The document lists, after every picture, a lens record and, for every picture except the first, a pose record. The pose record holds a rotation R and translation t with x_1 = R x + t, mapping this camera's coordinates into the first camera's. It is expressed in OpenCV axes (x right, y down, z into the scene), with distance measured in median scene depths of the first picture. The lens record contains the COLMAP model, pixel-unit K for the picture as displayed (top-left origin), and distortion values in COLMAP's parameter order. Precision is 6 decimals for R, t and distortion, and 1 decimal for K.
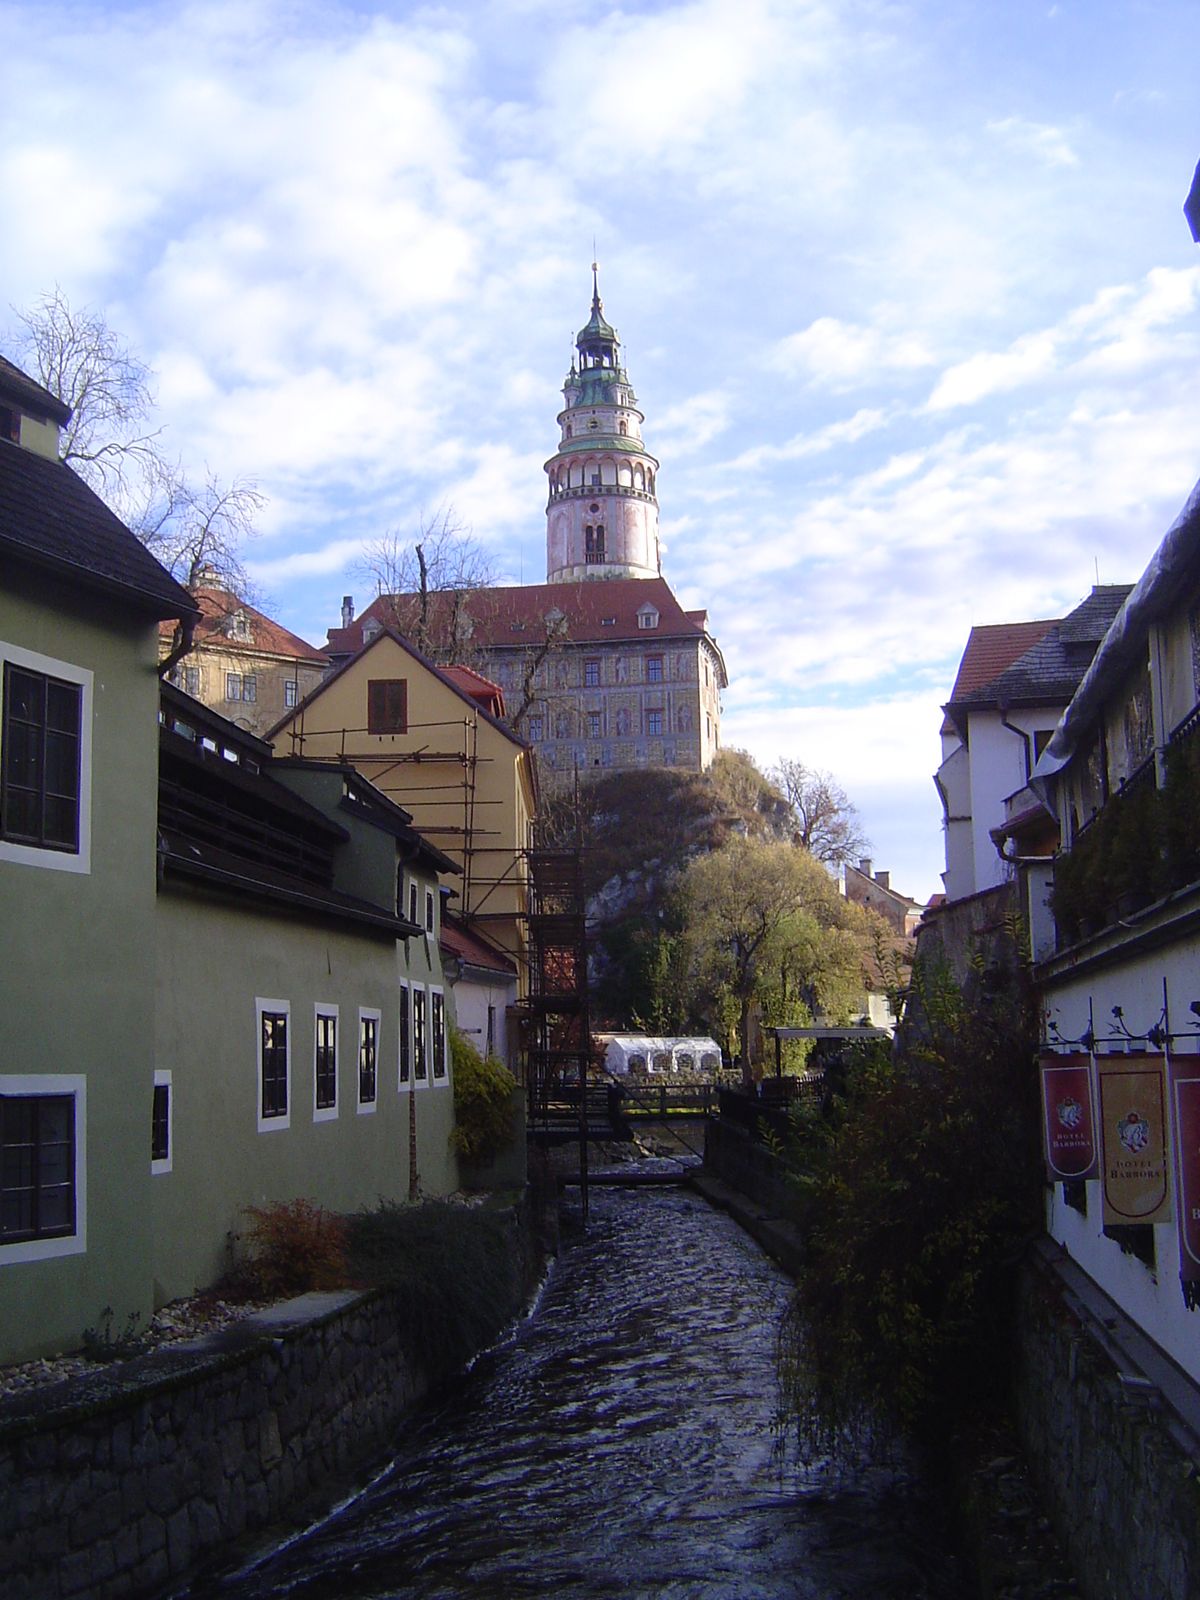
lens RADIAL K [[1861.0, 0, 600.0], [0, 1861.0, 800.0], [0, 0, 1]] dist [-0.007896, -0.630126]
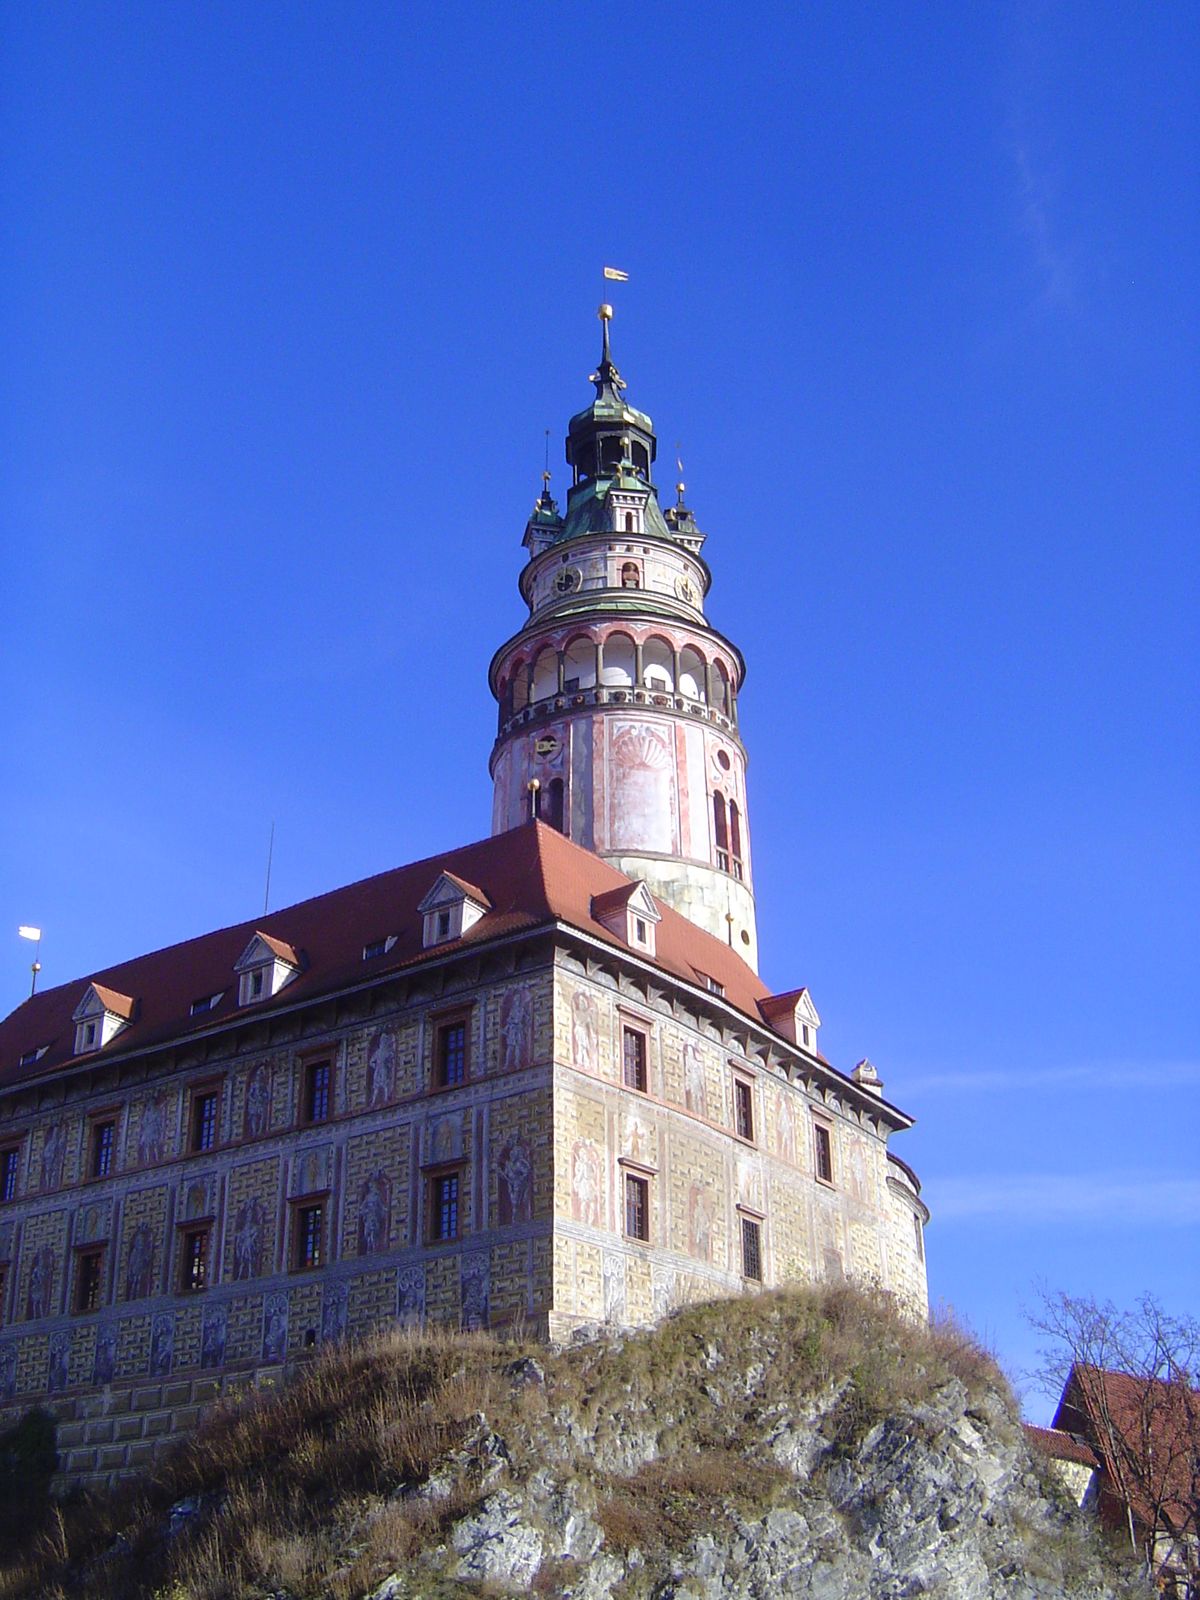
lens RADIAL K [[2001.6, 0, 600.0], [0, 2001.6, 800.0], [0, 0, 1]] dist [-0.016345, -0.389686]
pose [[0.895411, -0.193145, -0.401167, 0.212130], [0.052834, 0.940737, -0.334998, 0.012058], [0.442095, 0.278765, 0.852550, 0.679679]]
